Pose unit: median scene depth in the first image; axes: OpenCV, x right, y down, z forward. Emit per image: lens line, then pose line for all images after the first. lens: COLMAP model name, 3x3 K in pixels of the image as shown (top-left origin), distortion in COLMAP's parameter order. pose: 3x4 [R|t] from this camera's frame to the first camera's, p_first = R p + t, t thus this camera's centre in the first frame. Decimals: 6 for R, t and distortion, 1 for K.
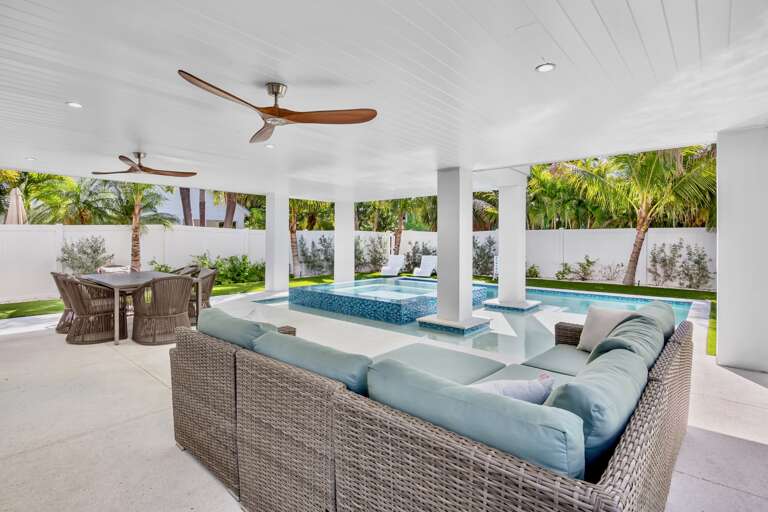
lens RADIAL K [[375.6, 0, 385.4], [0, 375.6, 242.0], [0, 0, 1]] dist [0.000506, -0.000152]
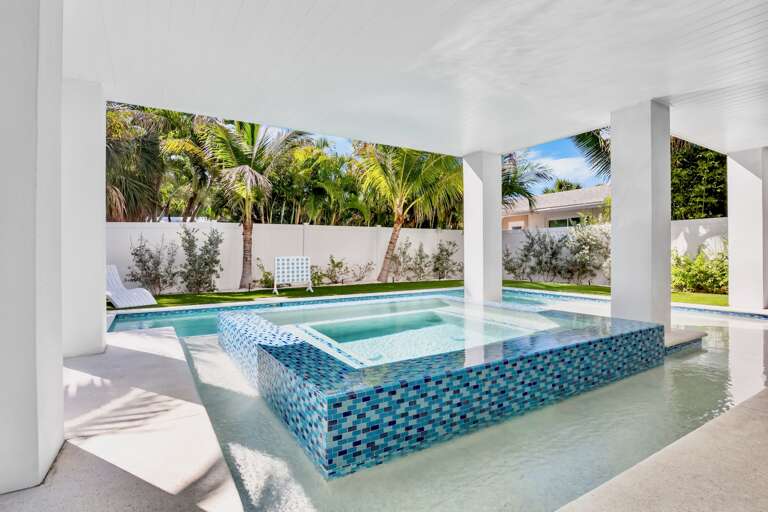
lens RADIAL K [[390.0, 0, 383.4], [0, 390.0, 246.1], [0, 0, 1]] dist [-0.000227, 0.000048]
pose [[0.302967, 0.011194, 0.952935, -0.348947], [0.009396, 0.999847, -0.014733, 0.033941], [-0.952955, 0.013418, 0.302816, 0.714765]]
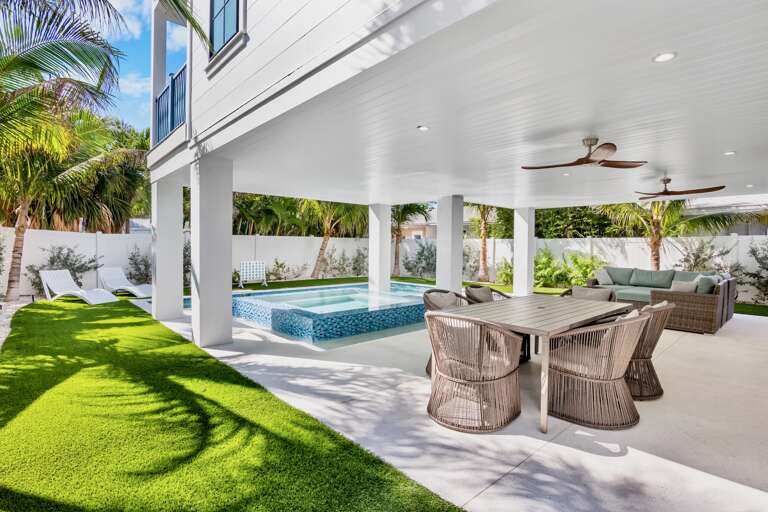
lens RADIAL K [[390.0, 0, 383.4], [0, 390.0, 246.1], [0, 0, 1]] dist [-0.000227, 0.000048]
pose [[0.112368, -0.003279, 0.993661, -0.740981], [-0.005577, 0.999977, 0.003931, -0.010316], [-0.993651, -0.005983, 0.112347, 0.626843]]
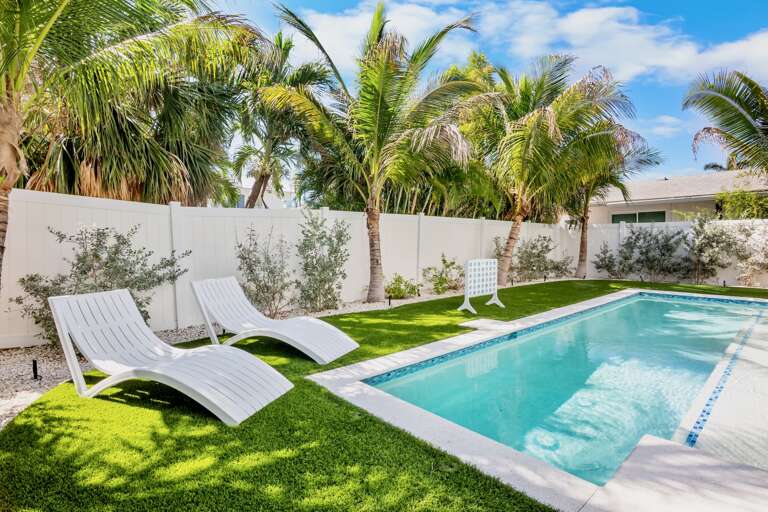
lens RADIAL K [[375.6, 0, 385.4], [0, 375.6, 242.0], [0, 0, 1]] dist [0.000506, -0.000152]
pose [[0.113234, -0.003017, 0.993564, -0.210068], [0.008139, 0.999965, 0.002109, 0.013325], [-0.993535, 0.007848, 0.113254, 1.209112]]
